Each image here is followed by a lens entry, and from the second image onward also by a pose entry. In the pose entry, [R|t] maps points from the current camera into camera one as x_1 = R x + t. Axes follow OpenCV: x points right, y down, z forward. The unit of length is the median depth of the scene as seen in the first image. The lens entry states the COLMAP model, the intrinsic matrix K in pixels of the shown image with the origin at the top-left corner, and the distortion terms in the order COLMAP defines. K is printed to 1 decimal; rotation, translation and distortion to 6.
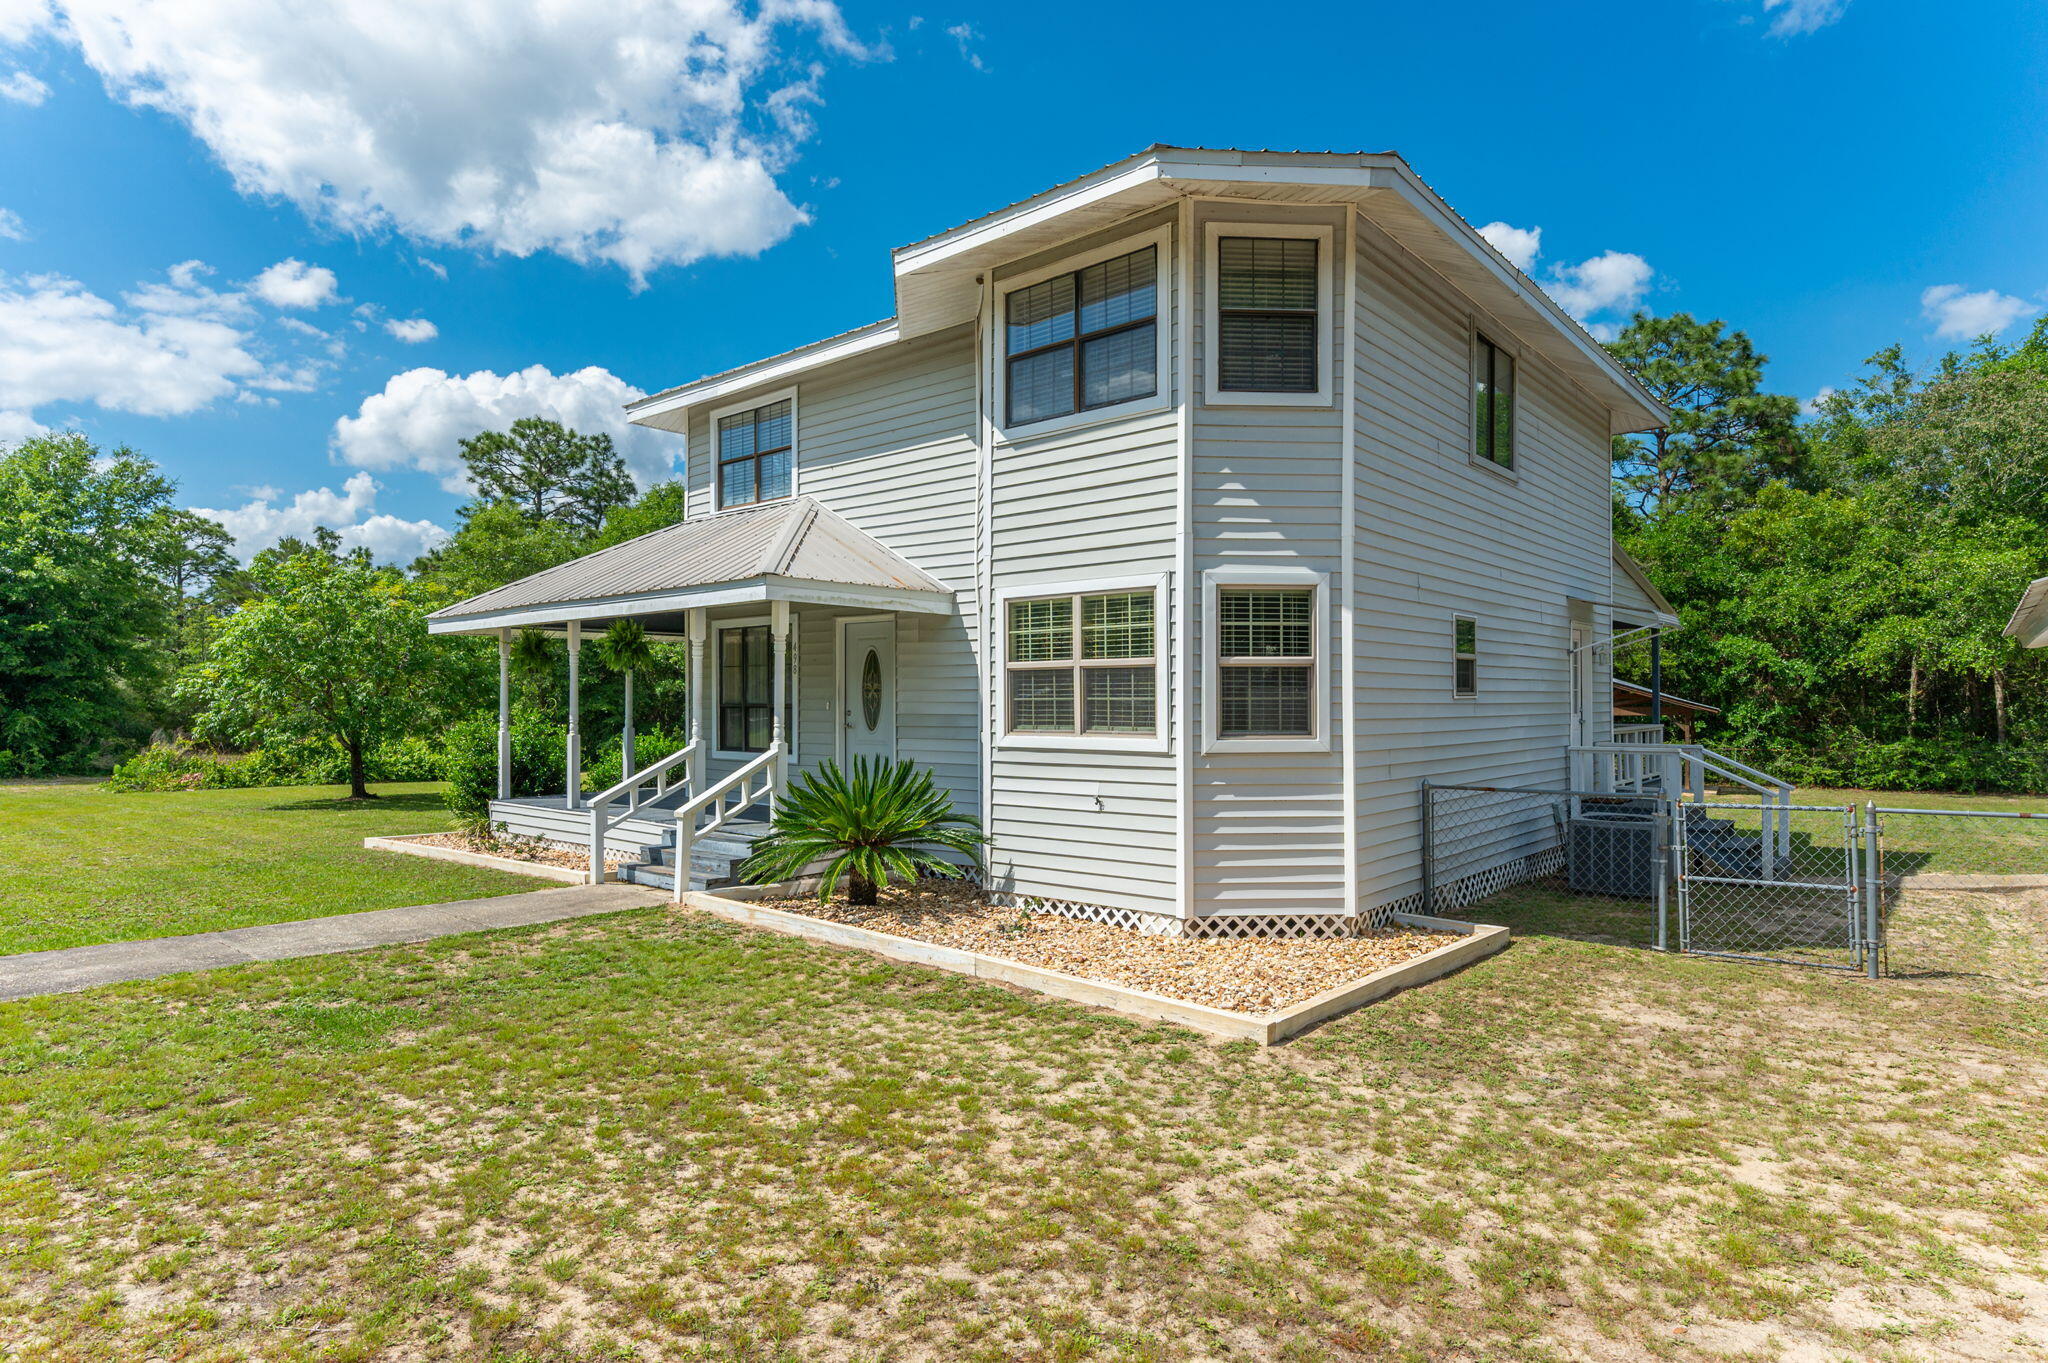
lens RADIAL K [[1143.4, 0, 1032.0], [0, 1143.4, 680.8], [0, 0, 1]] dist [0.003195, 0.000647]
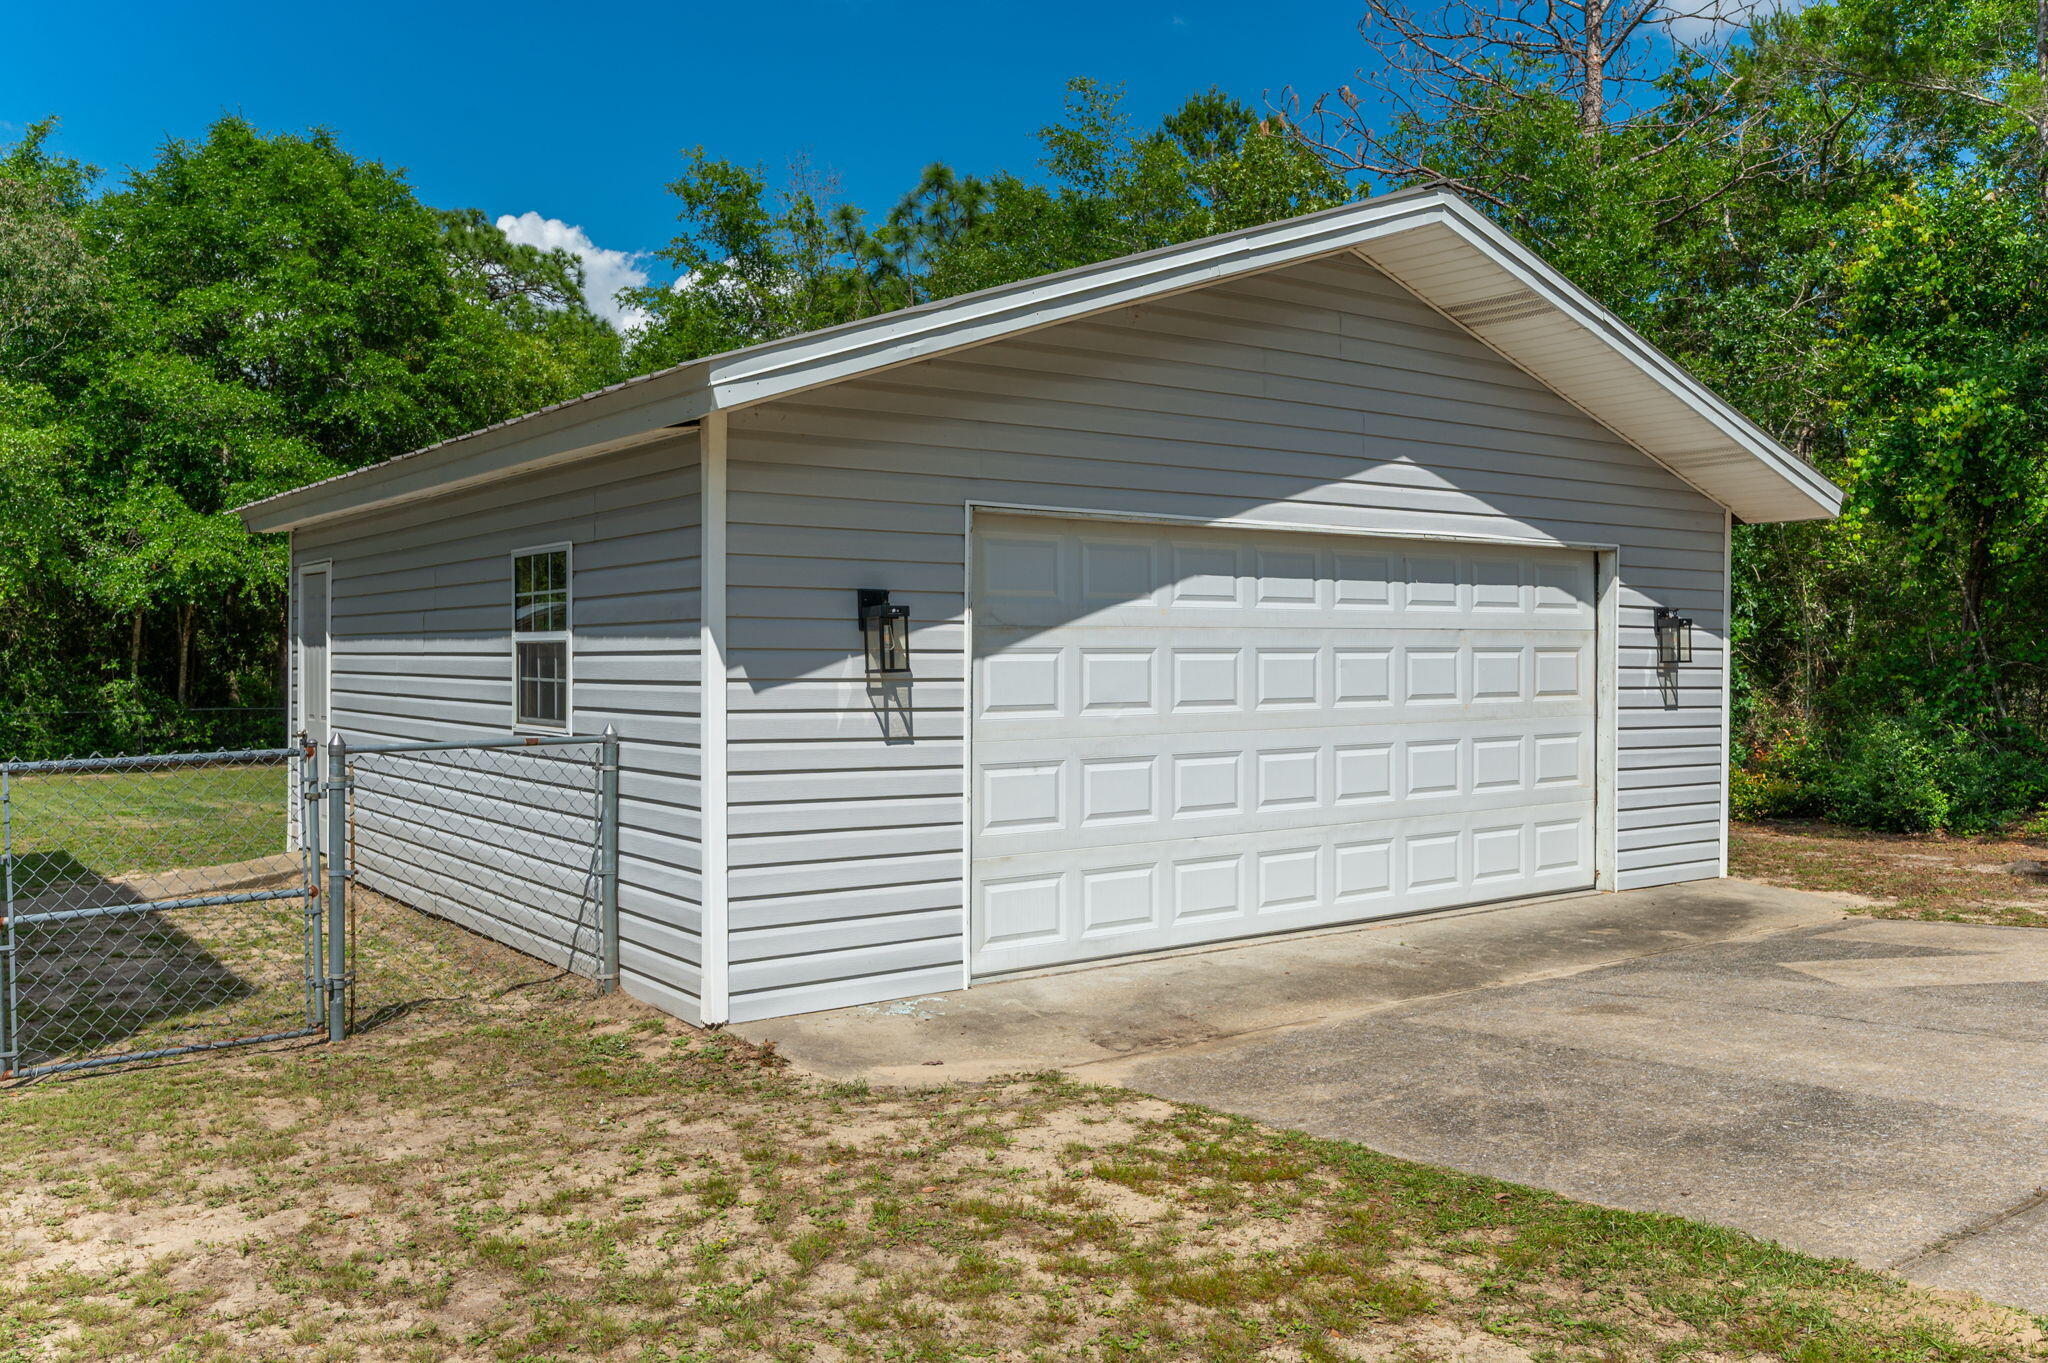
lens RADIAL K [[1624.7, 0, 1027.8], [0, 1624.7, 680.3], [0, 0, 1]] dist [0.003248, -0.000267]
pose [[0.220804, -0.000110, 0.975318, 0.011713], [-0.023401, 0.999712, 0.005411, 0.055309], [-0.975037, -0.024018, 0.220738, 0.406433]]
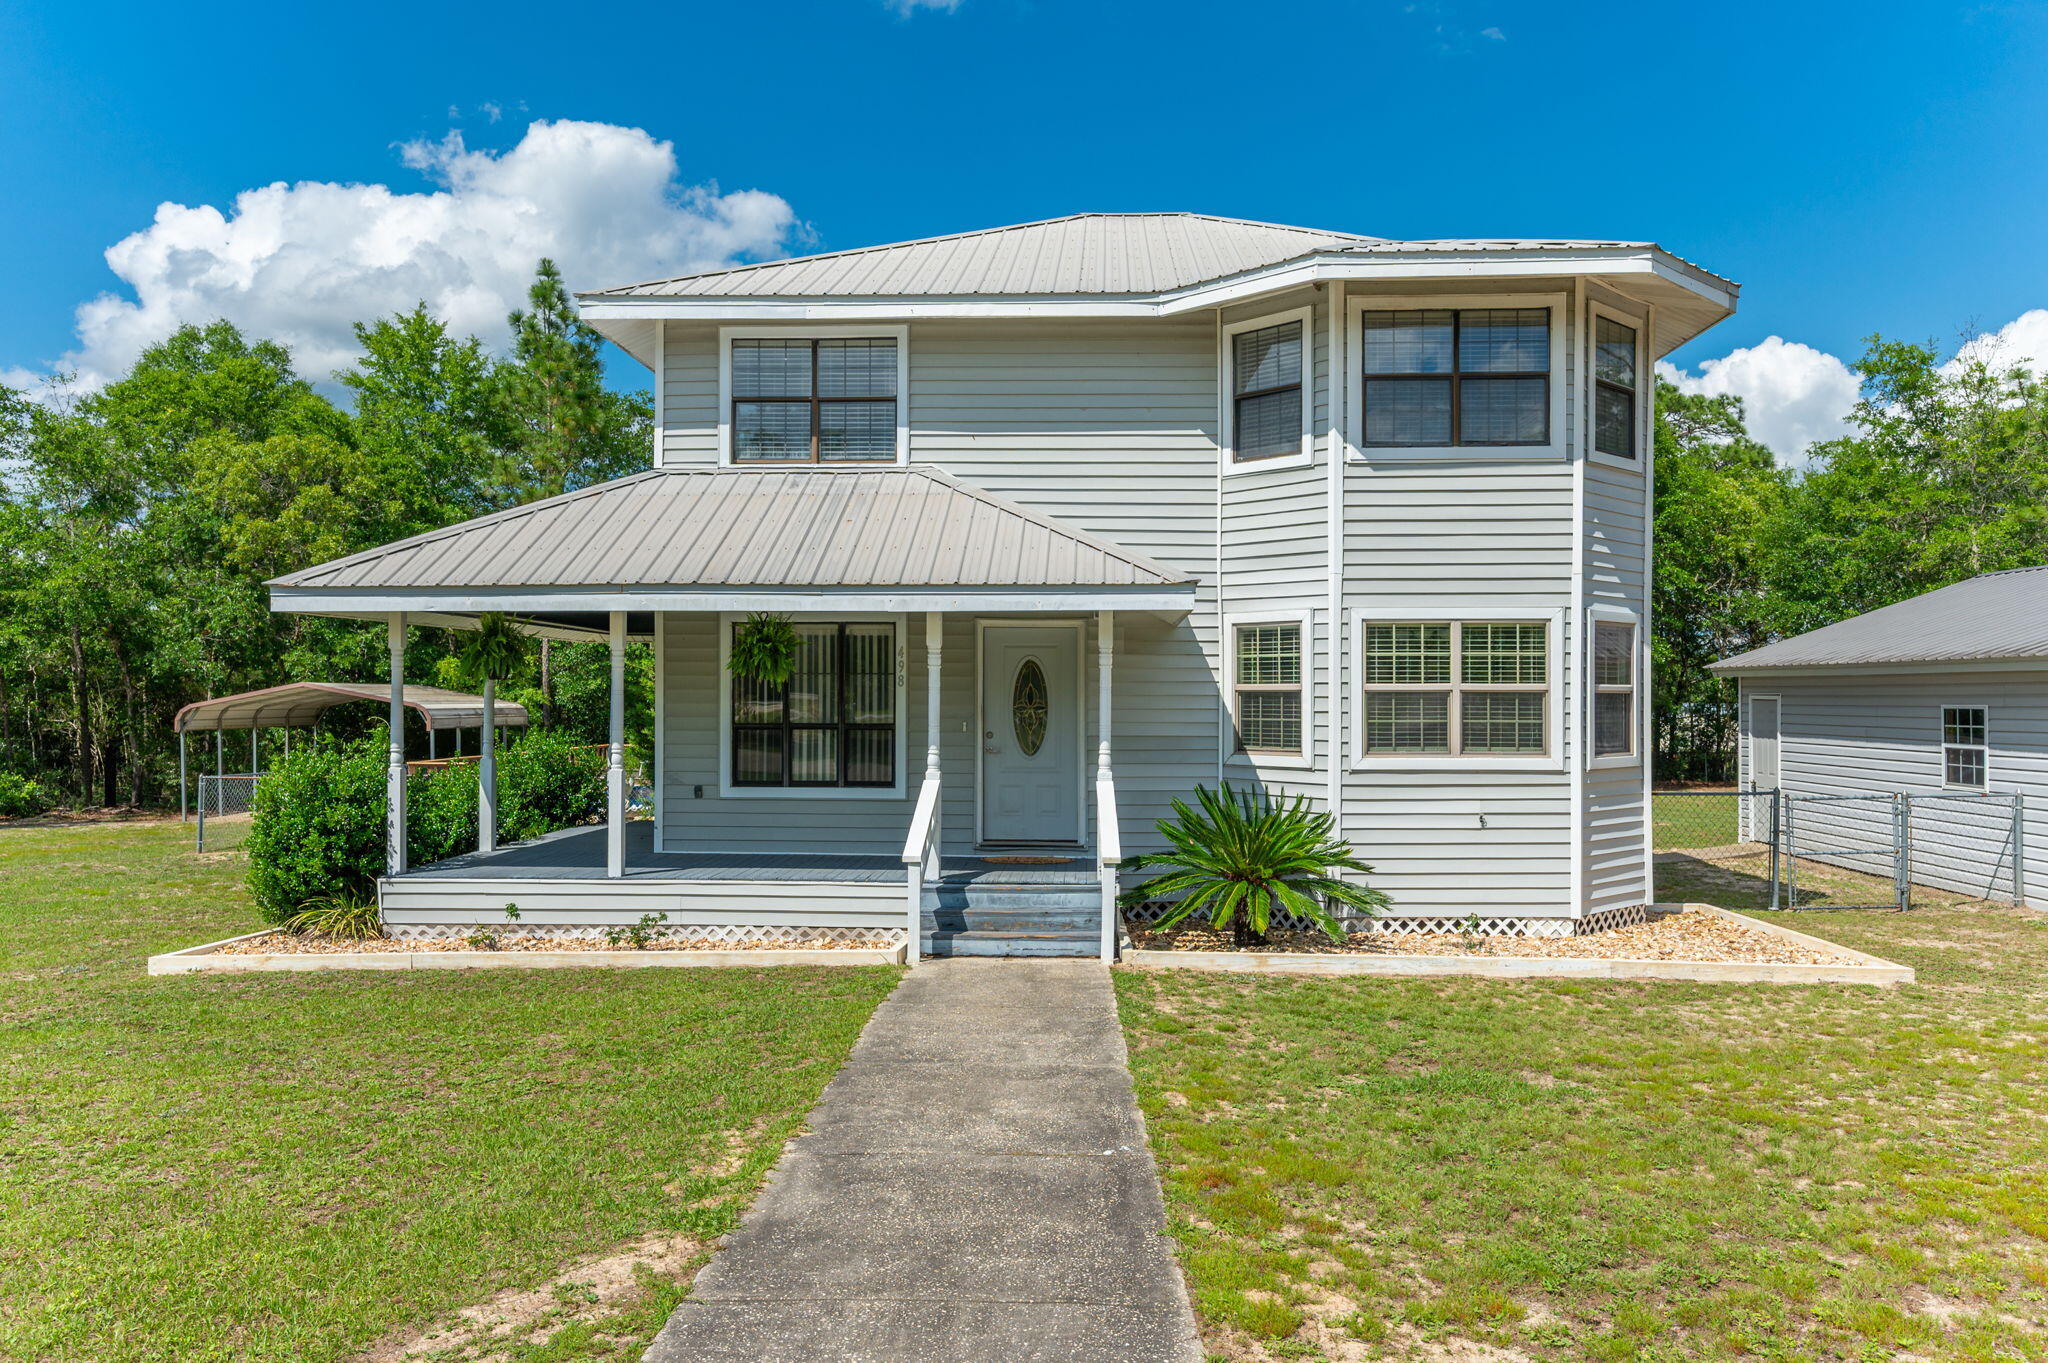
lens RADIAL K [[1458.7, 0, 1039.1], [0, 1458.7, 670.3], [0, 0, 1]] dist [0.009249, -0.000498]
pose [[0.770513, 0.018091, 0.637167, -1.113143], [-0.014673, 0.999836, -0.010644, -0.010920], [-0.637255, -0.001148, 0.770652, 0.222063]]
